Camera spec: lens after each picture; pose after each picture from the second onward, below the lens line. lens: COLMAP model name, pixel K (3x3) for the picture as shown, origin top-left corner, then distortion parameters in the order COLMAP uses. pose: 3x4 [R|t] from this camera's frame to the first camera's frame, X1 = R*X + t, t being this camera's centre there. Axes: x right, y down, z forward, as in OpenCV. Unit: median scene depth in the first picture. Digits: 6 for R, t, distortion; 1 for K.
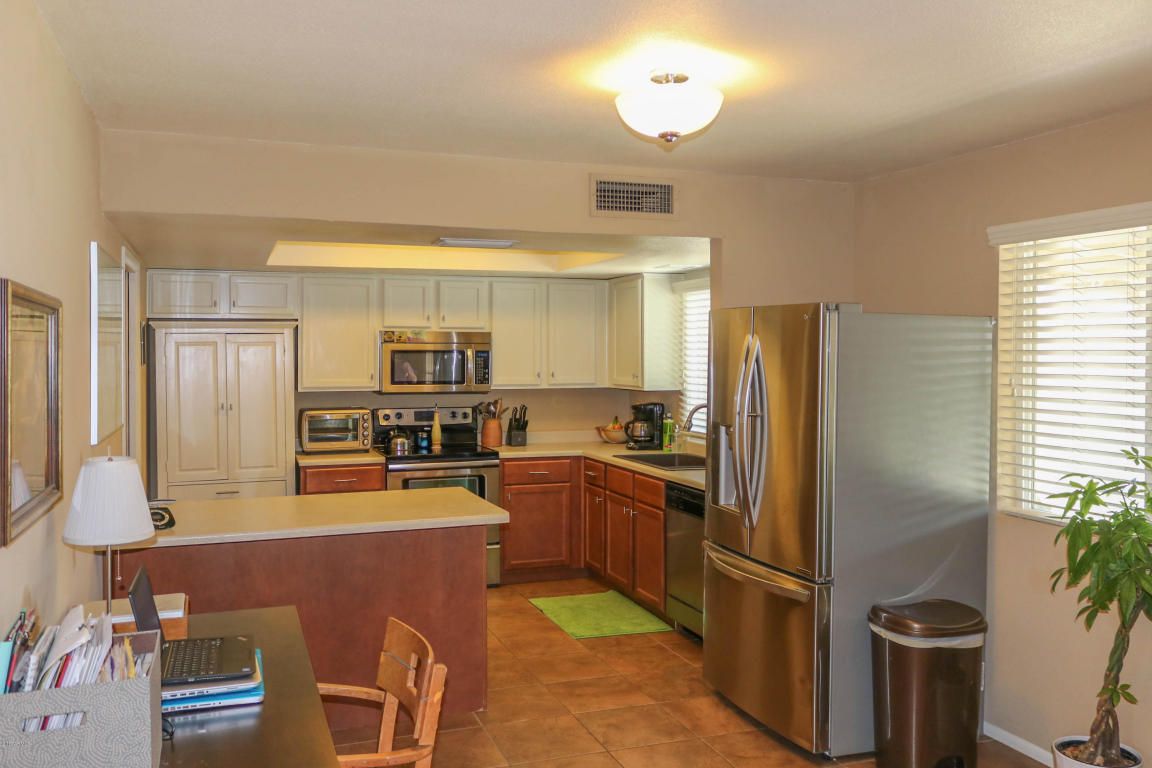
lens RADIAL K [[945.7, 0, 564.7], [0, 945.7, 362.8], [0, 0, 1]] dist [0.004875, -0.003634]
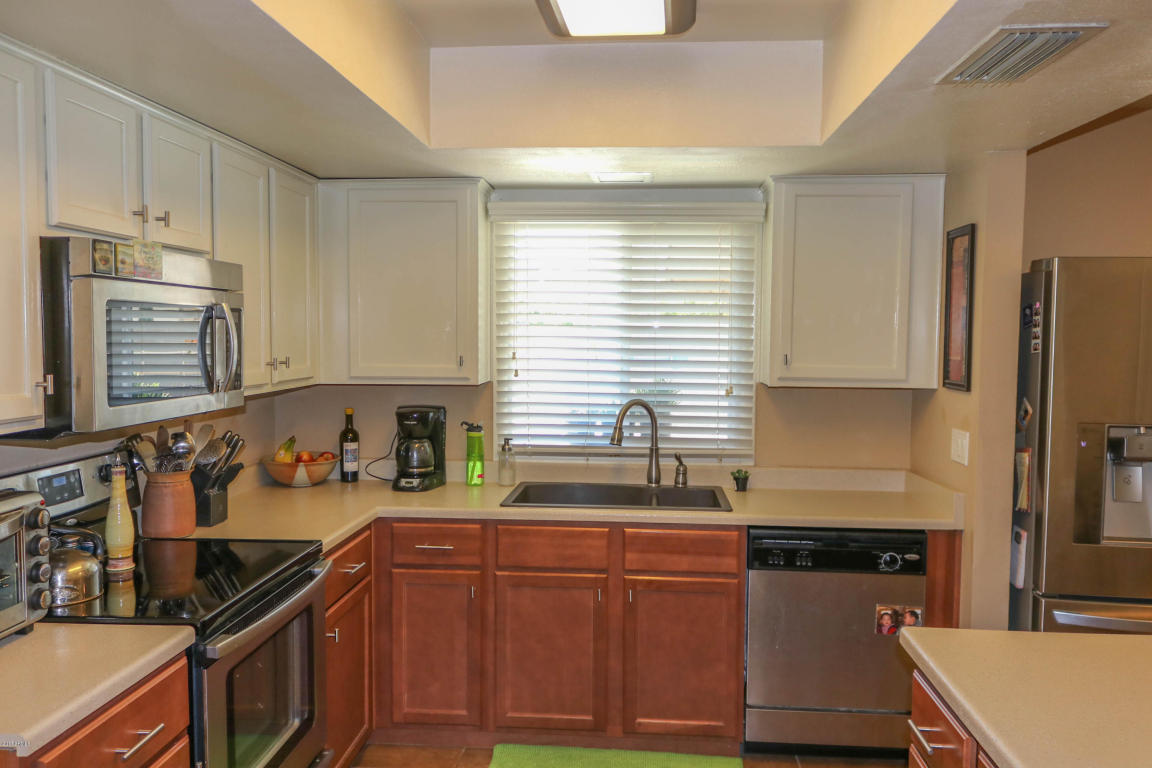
lens RADIAL K [[945.7, 0, 572.1], [0, 945.7, 382.6], [0, 0, 1]] dist [0.004875, -0.003634]
pose [[0.414313, -0.049973, 0.908761, -0.402648], [0.005709, 0.998614, 0.052312, -0.001594], [-0.910117, -0.016485, 0.414024, 0.693789]]
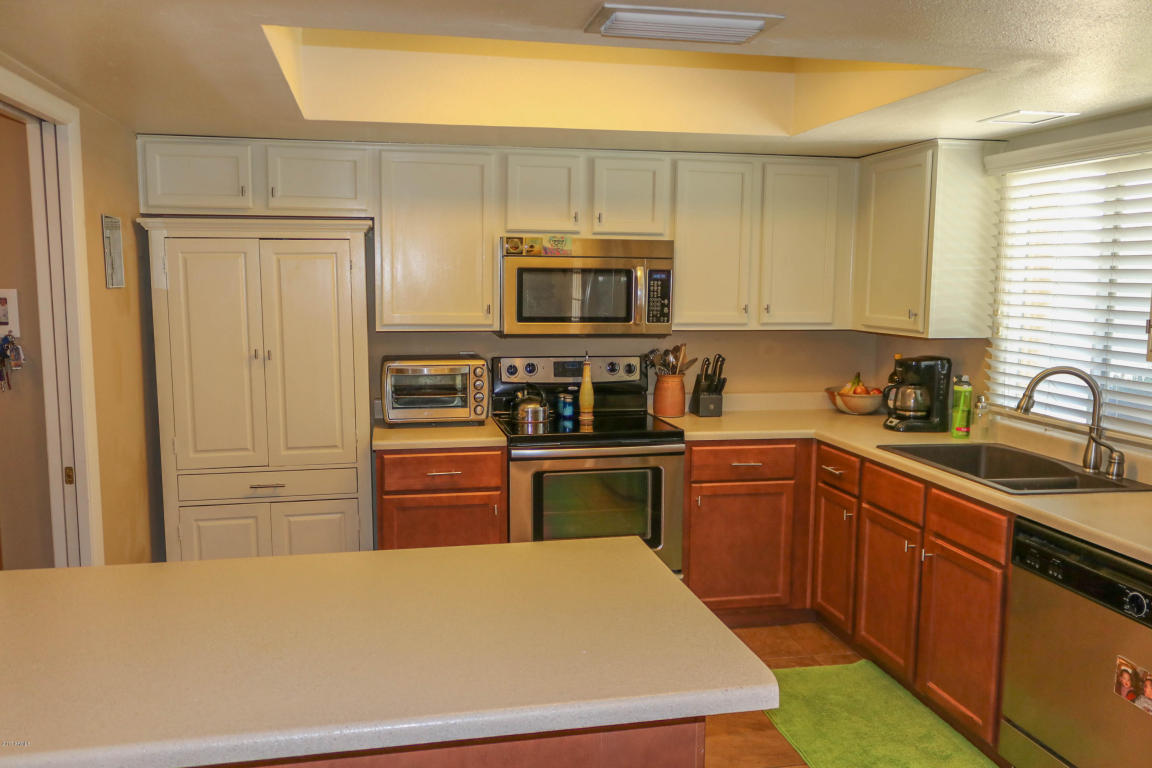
lens RADIAL K [[945.7, 0, 576.4], [0, 945.7, 390.0], [0, 0, 1]] dist [0.004875, -0.003634]
pose [[0.989840, 0.024687, -0.140028, -0.052260], [-0.009469, 0.994071, 0.108316, -0.000940], [0.141872, -0.105889, 0.984205, 0.363562]]
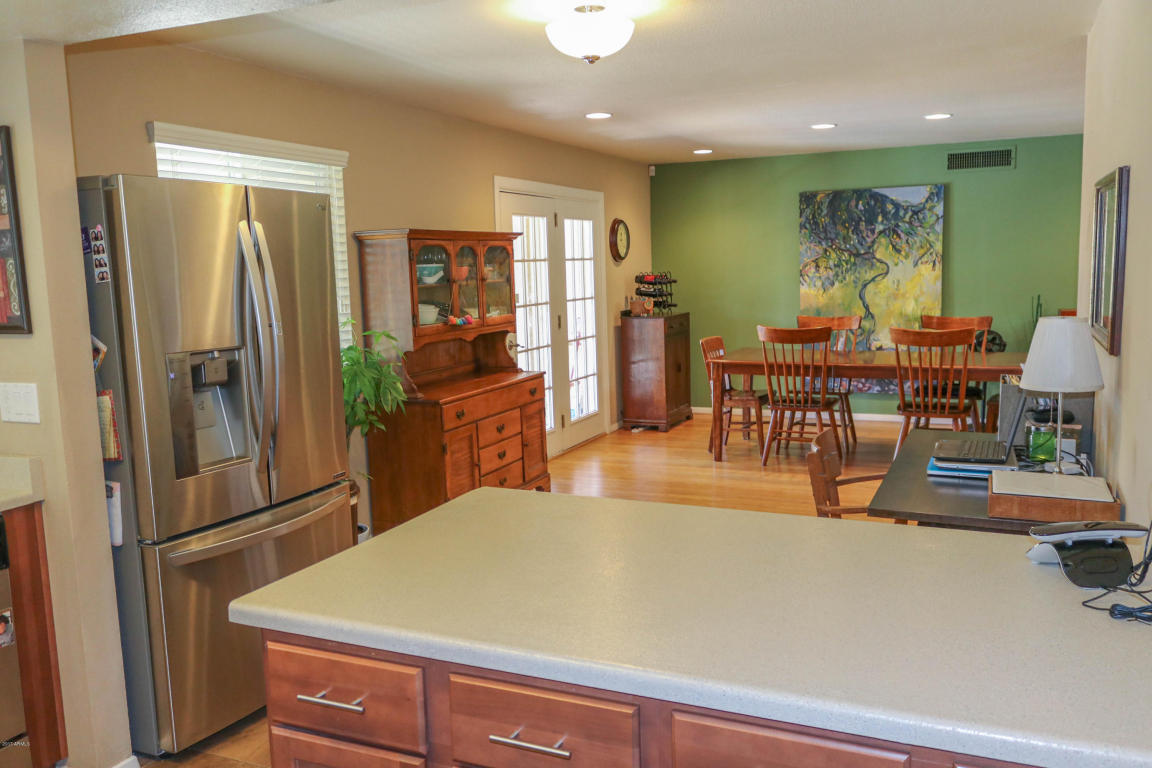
lens RADIAL K [[945.7, 0, 577.3], [0, 945.7, 387.3], [0, 0, 1]] dist [0.004875, -0.003634]
pose [[-0.717003, -0.071709, 0.693372, -0.319282], [0.040026, 0.988818, 0.143655, 0.003800], [-0.695920, 0.130754, -0.706115, 0.840576]]
